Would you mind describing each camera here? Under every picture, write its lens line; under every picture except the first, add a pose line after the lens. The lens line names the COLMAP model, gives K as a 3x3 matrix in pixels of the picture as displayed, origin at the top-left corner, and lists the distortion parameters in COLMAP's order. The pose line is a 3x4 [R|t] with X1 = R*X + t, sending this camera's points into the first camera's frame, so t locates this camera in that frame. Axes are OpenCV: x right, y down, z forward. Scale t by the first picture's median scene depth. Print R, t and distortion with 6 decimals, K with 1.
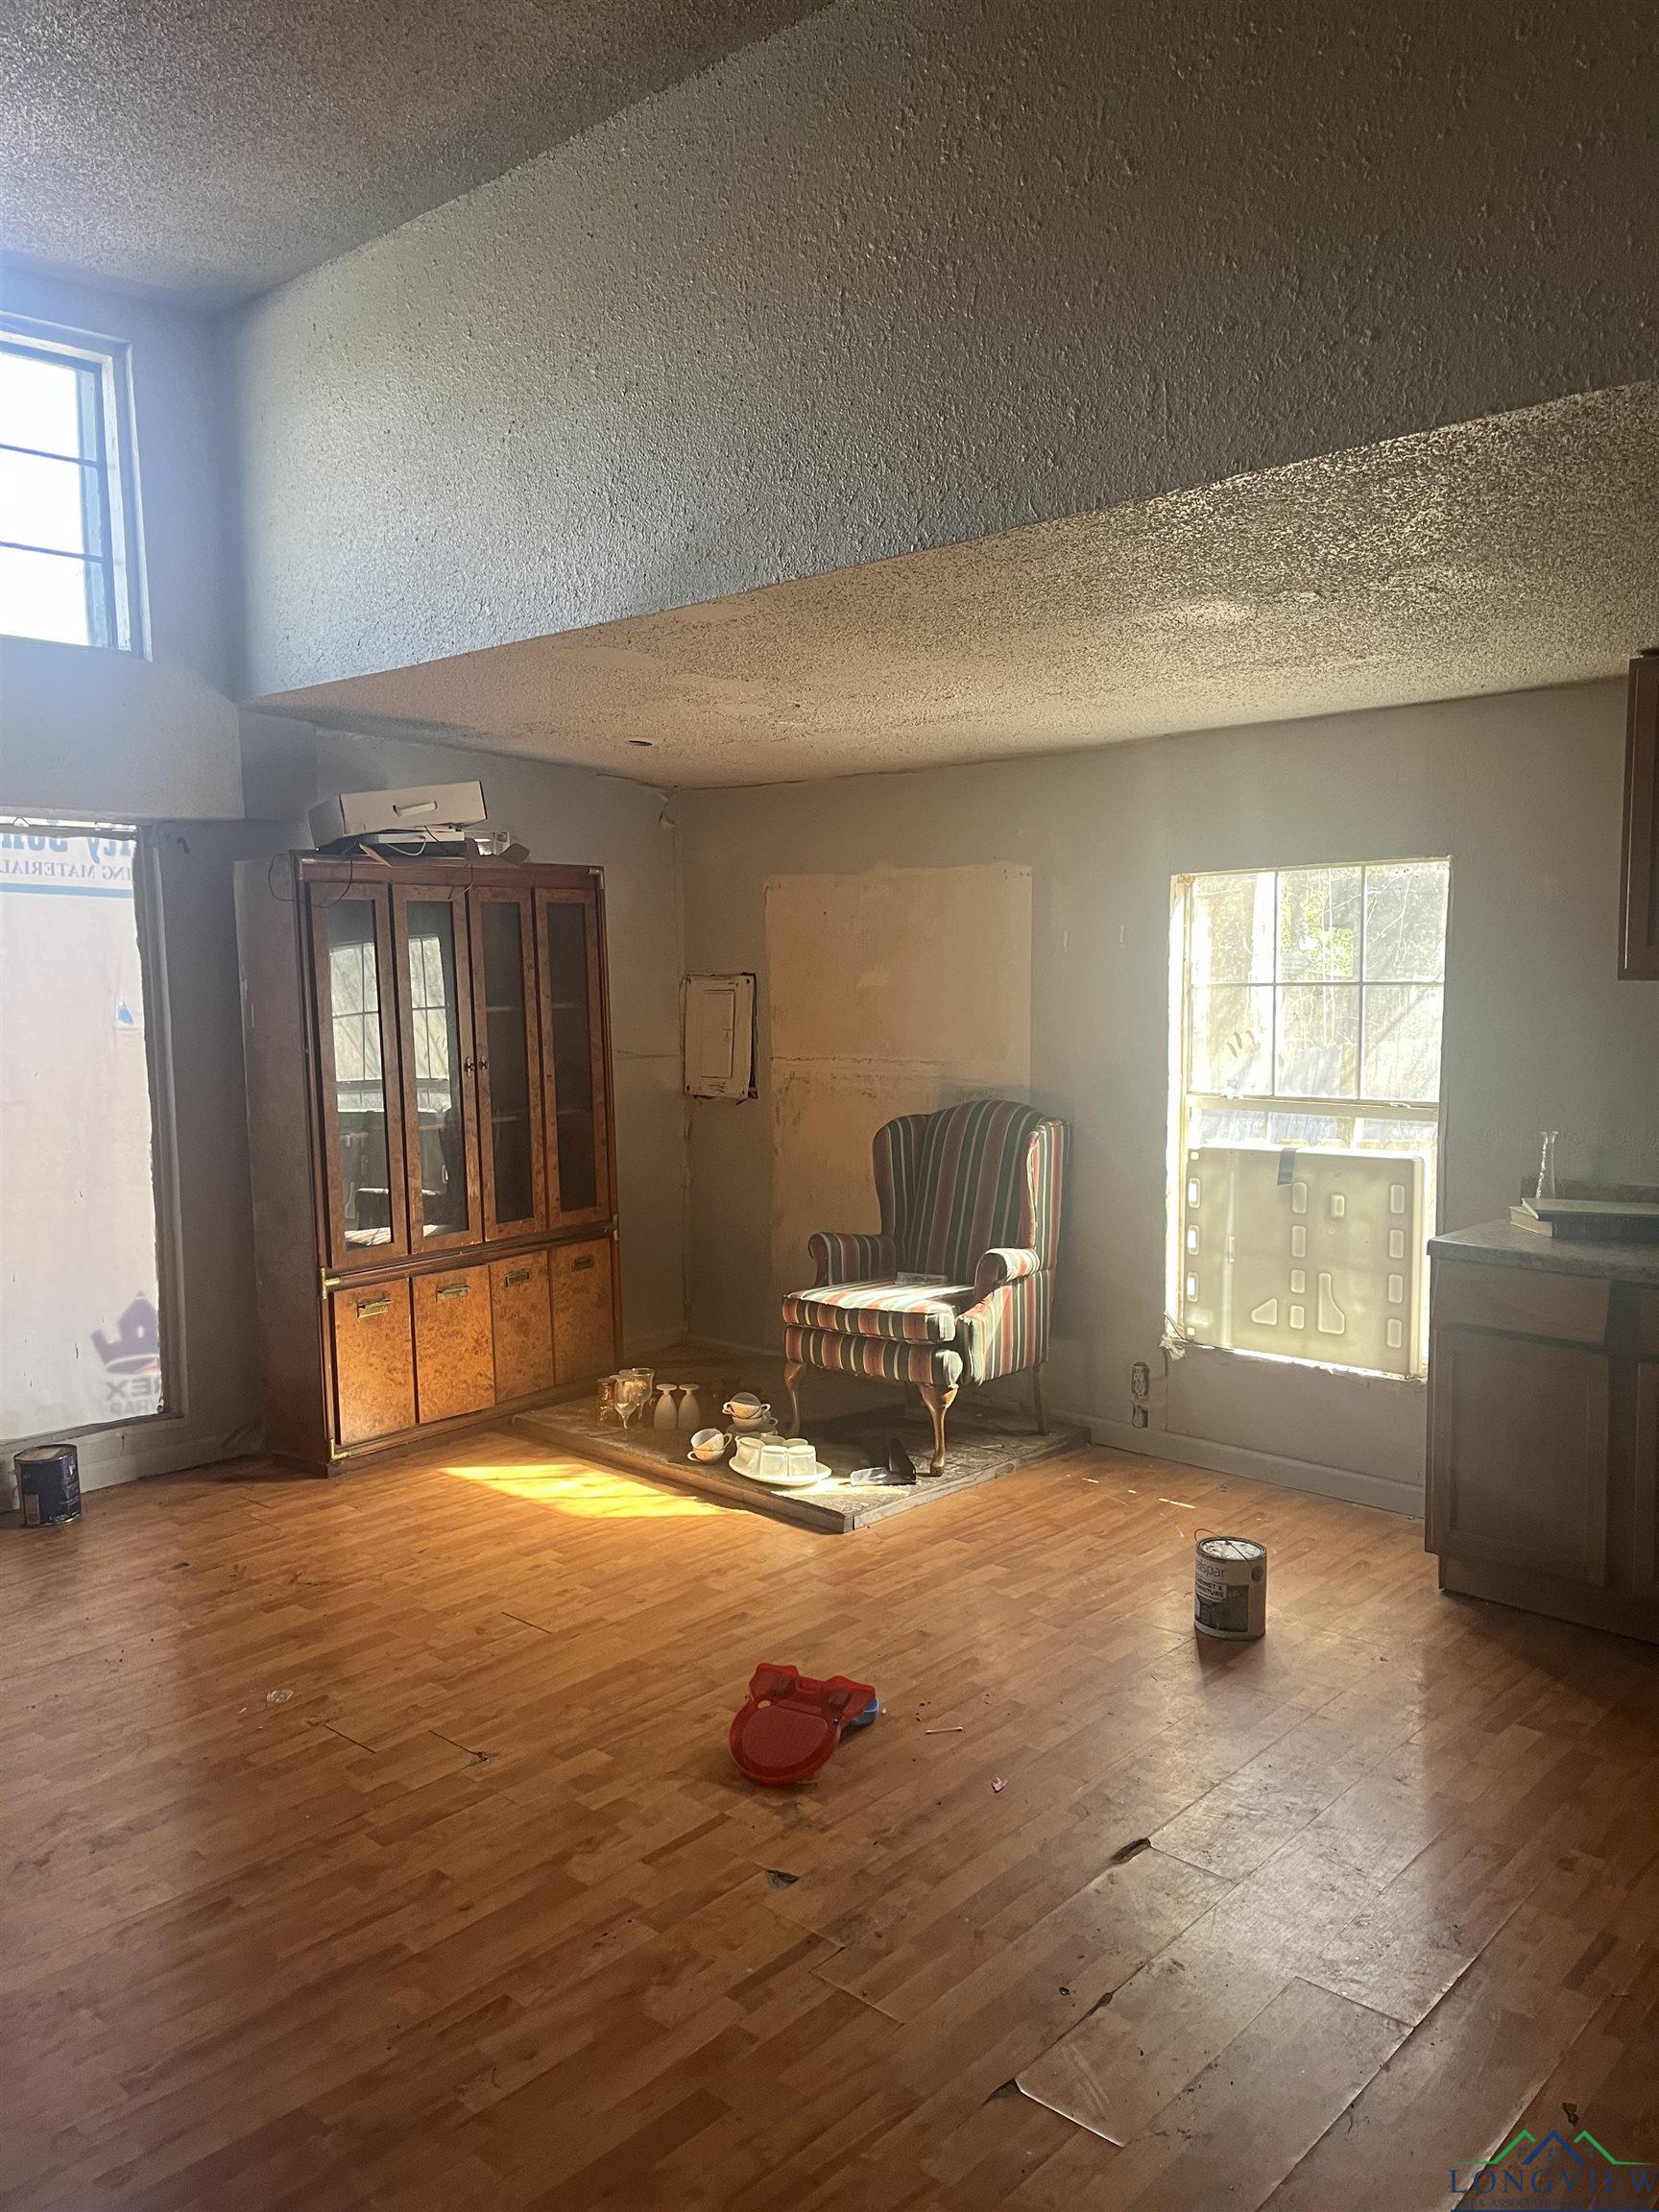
lens RADIAL K [[1683.6, 0, 829.3], [0, 1683.6, 1094.6], [0, 0, 1]] dist [0.060407, -0.094188]
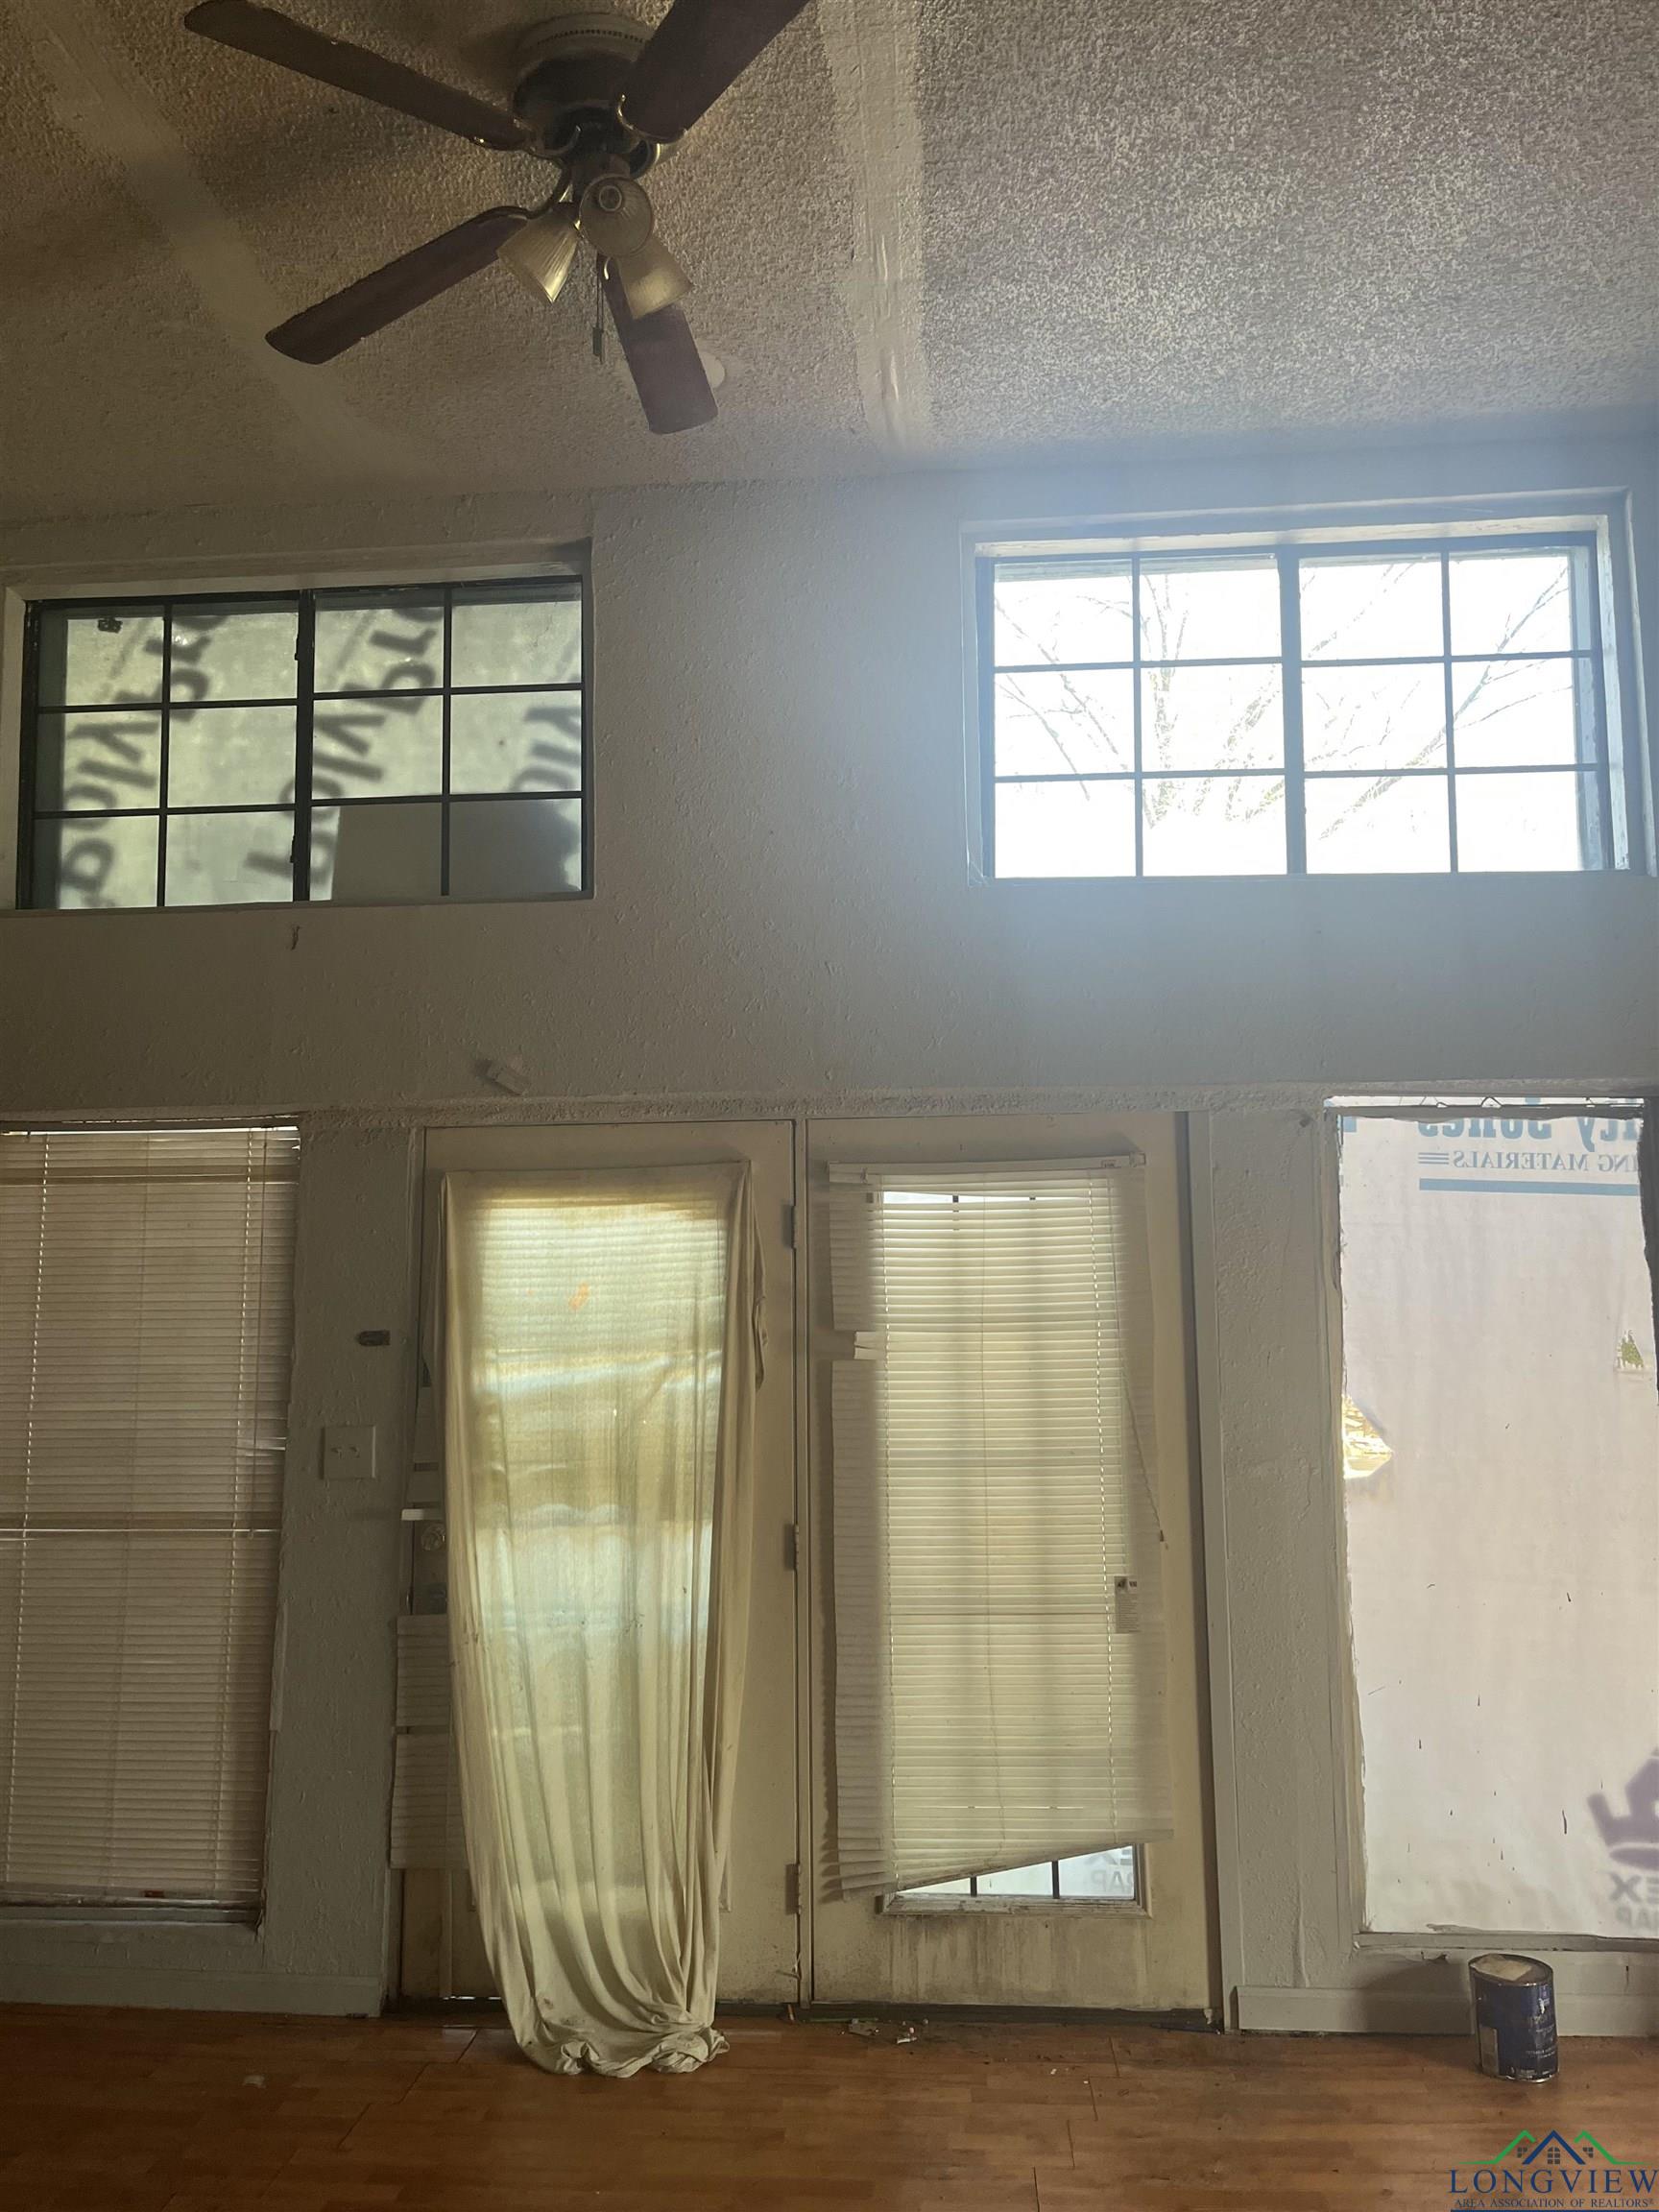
lens RADIAL K [[1683.6, 0, 829.3], [0, 1683.6, 1094.6], [0, 0, 1]] dist [0.060407, -0.094188]
pose [[0.625872, -0.078079, -0.776008, -0.054957], [-0.072624, 0.984819, -0.157662, -0.017214], [0.776538, 0.155033, 0.610700, 0.272630]]
